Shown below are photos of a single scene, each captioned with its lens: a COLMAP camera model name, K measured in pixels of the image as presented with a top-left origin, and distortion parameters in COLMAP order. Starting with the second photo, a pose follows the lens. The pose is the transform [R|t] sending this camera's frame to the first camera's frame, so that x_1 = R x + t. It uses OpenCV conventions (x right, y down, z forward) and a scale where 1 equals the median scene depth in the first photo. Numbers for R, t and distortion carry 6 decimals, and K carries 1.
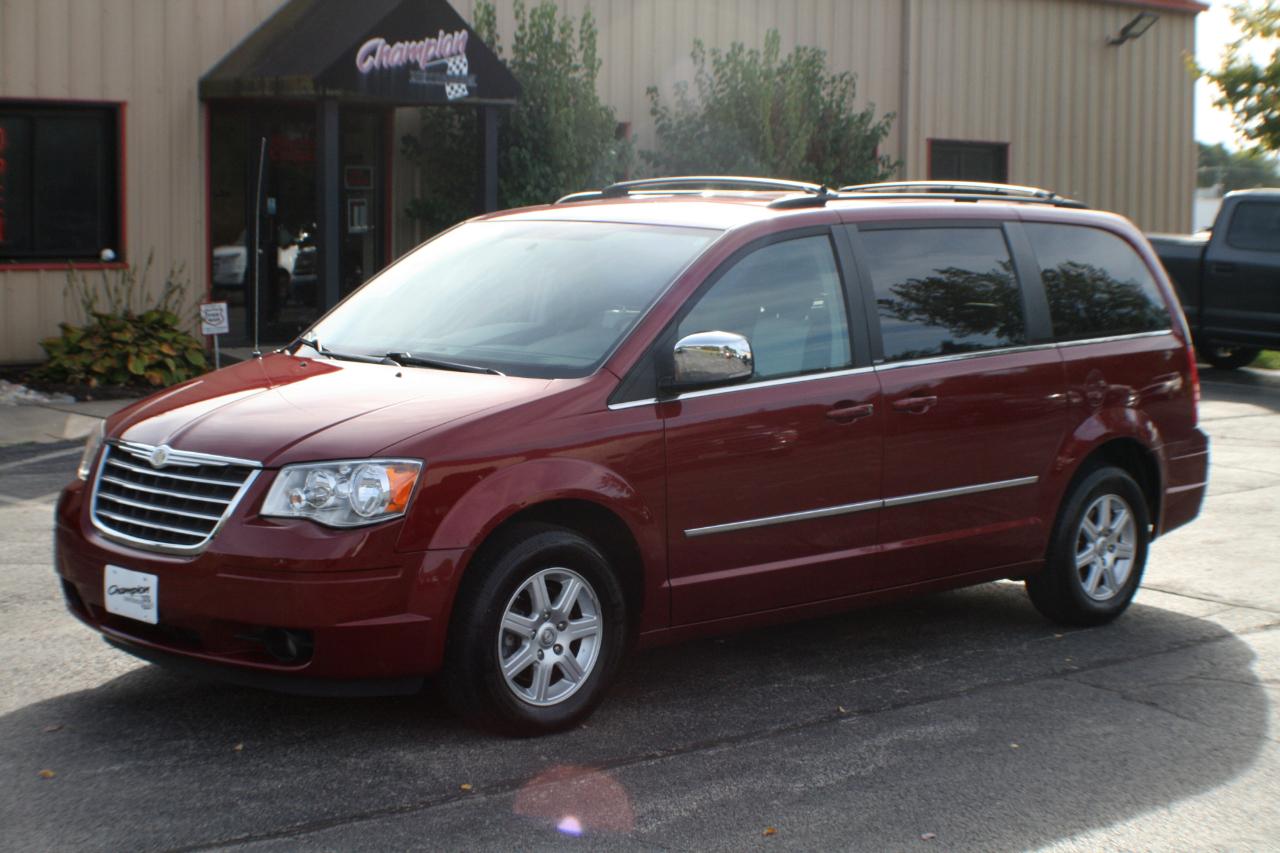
lens RADIAL K [[2253.2, 0, 647.8], [0, 2253.2, 437.9], [0, 0, 1]] dist [-0.151478, 0.000000]
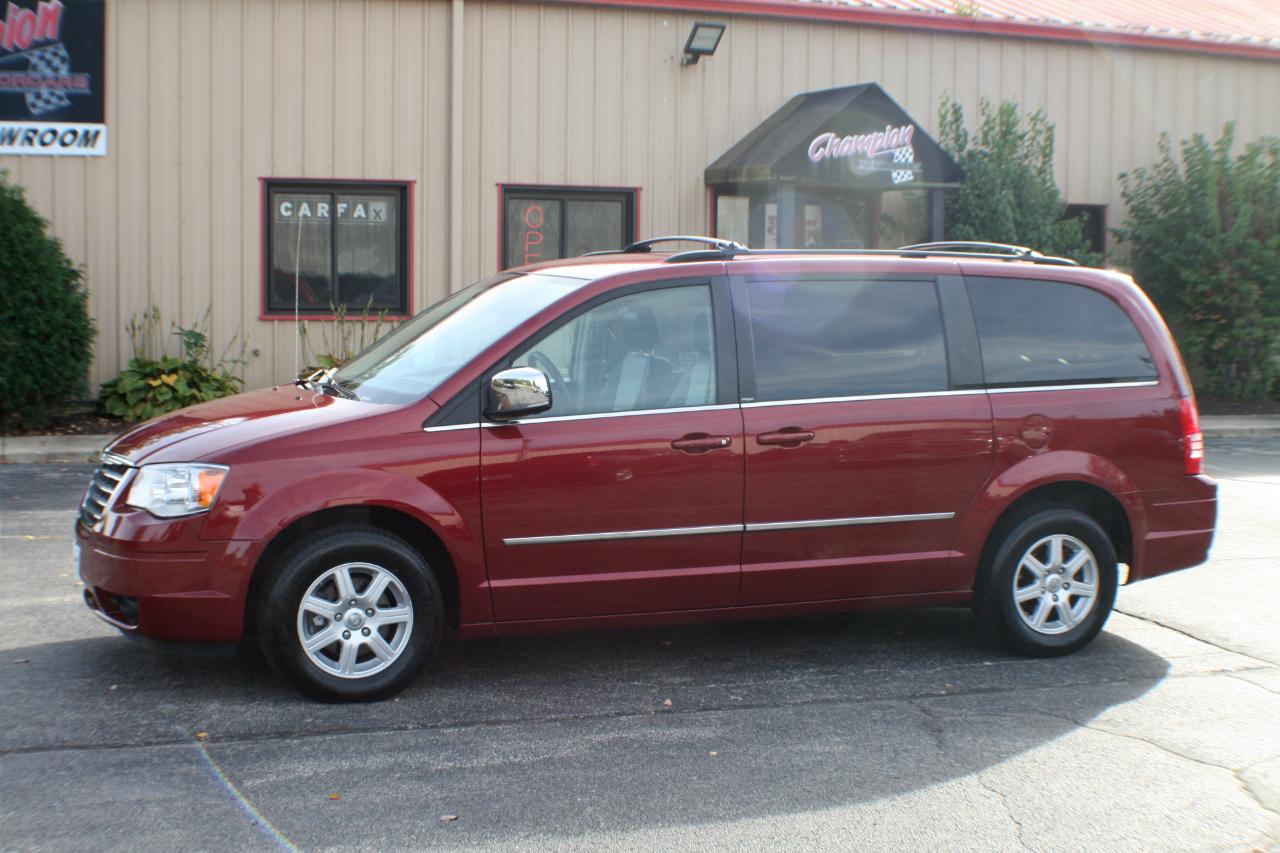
lens RADIAL K [[1827.7, 0, 644.2], [0, 1827.7, 470.9], [0, 0, 1]] dist [-0.147852, 0.000000]
pose [[0.918144, 0.042358, -0.393977, 0.363992], [-0.042177, 0.999069, 0.009124, -0.004337], [0.393997, 0.008240, 0.919075, 0.136282]]
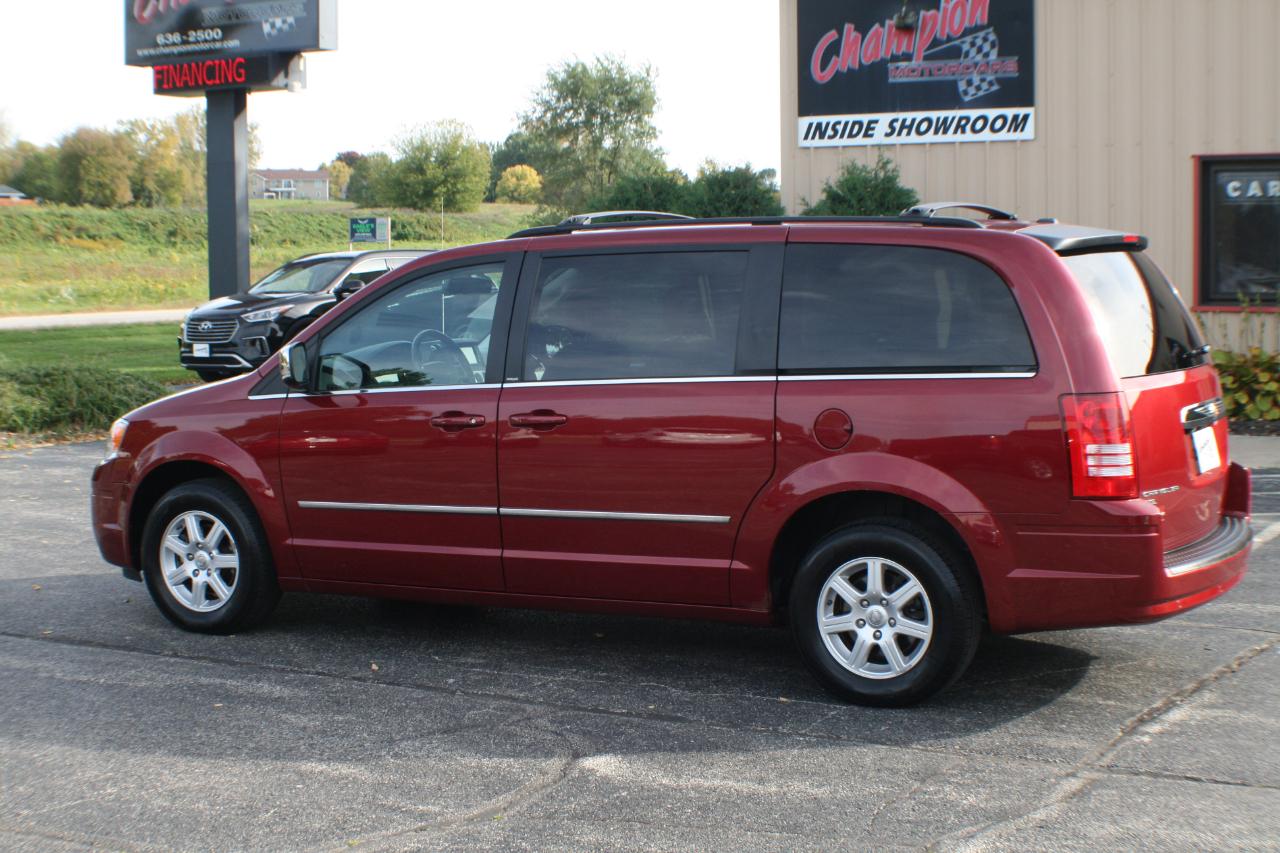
lens RADIAL K [[1987.4, 0, 676.2], [0, 1987.4, 482.9], [0, 0, 1]] dist [-0.136122, 0.000000]
pose [[0.312100, 0.087026, -0.946055, 0.906131], [-0.082633, 0.994509, 0.064223, -0.045976], [0.946449, 0.058131, 0.317578, 0.687431]]
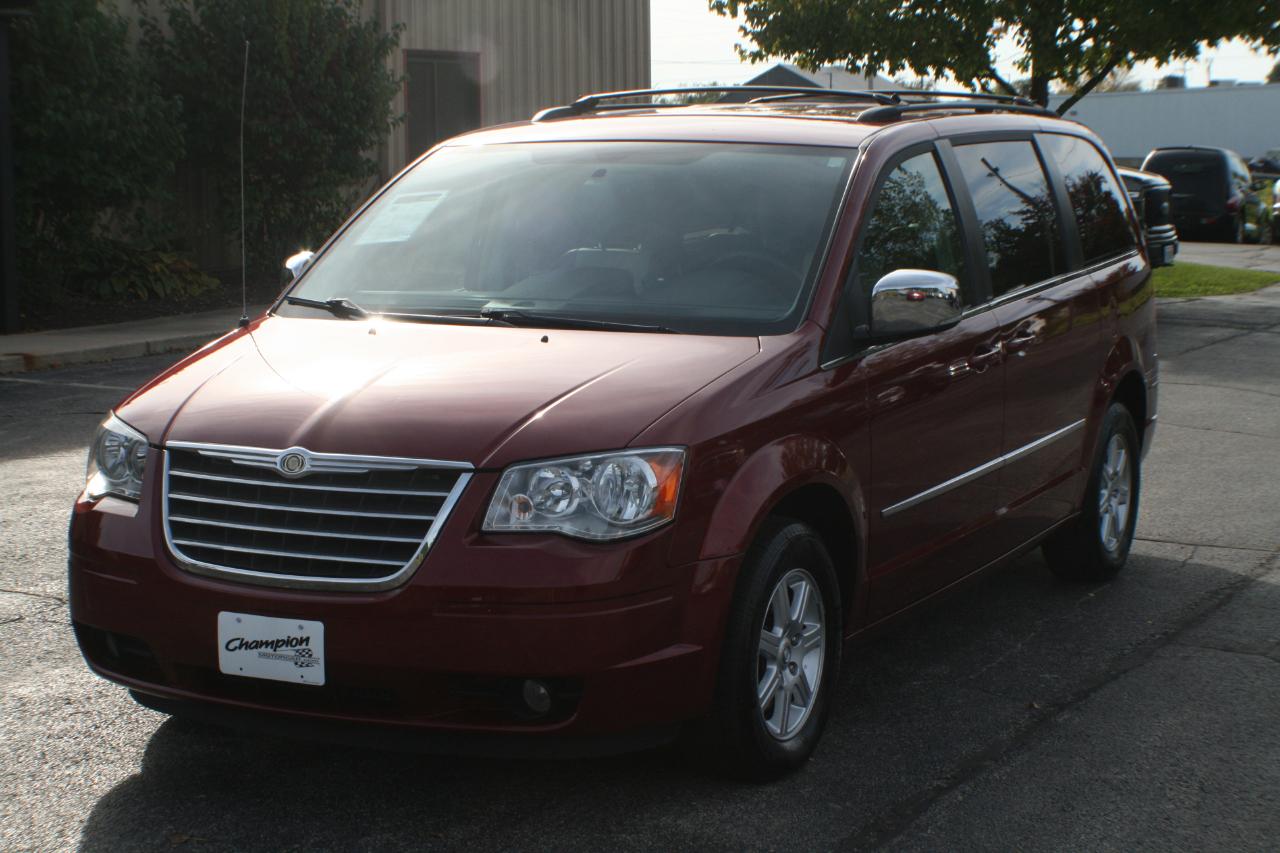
lens RADIAL K [[2348.1, 0, 630.0], [0, 2348.1, 430.7], [0, 0, 1]] dist [-0.118783, 0.000000]
pose [[0.948669, -0.058134, 0.310881, -0.274768], [0.049697, 0.998151, 0.034996, -0.018841], [-0.312341, -0.017750, 0.949804, 0.167963]]
